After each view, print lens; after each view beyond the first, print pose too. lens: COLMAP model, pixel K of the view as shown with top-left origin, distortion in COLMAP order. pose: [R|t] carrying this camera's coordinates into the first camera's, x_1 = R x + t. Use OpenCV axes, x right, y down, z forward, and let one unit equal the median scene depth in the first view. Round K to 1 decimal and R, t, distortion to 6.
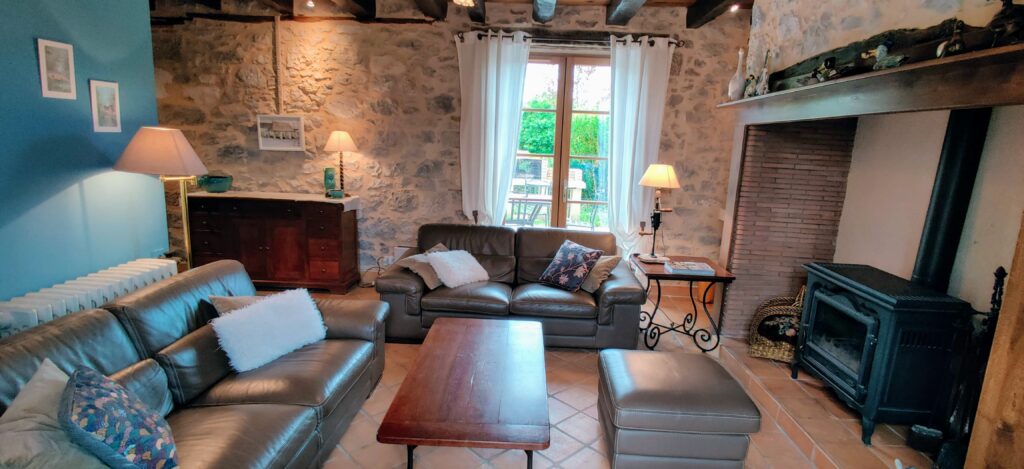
lens RADIAL K [[494.7, 0, 516.1], [0, 494.7, 234.6], [0, 0, 1]] dist [0.000294, -0.014424]
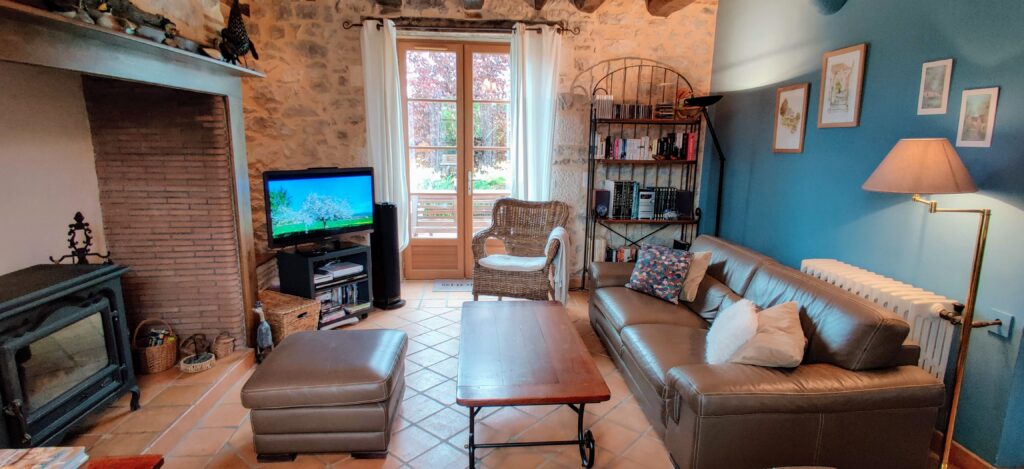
lens RADIAL K [[494.7, 0, 516.1], [0, 494.7, 234.6], [0, 0, 1]] dist [0.000294, -0.014424]
pose [[-0.993561, -0.038184, -0.106672, 0.058764], [-0.075233, 0.926321, 0.369148, -0.334680], [0.084717, 0.374796, -0.923229, 1.848004]]
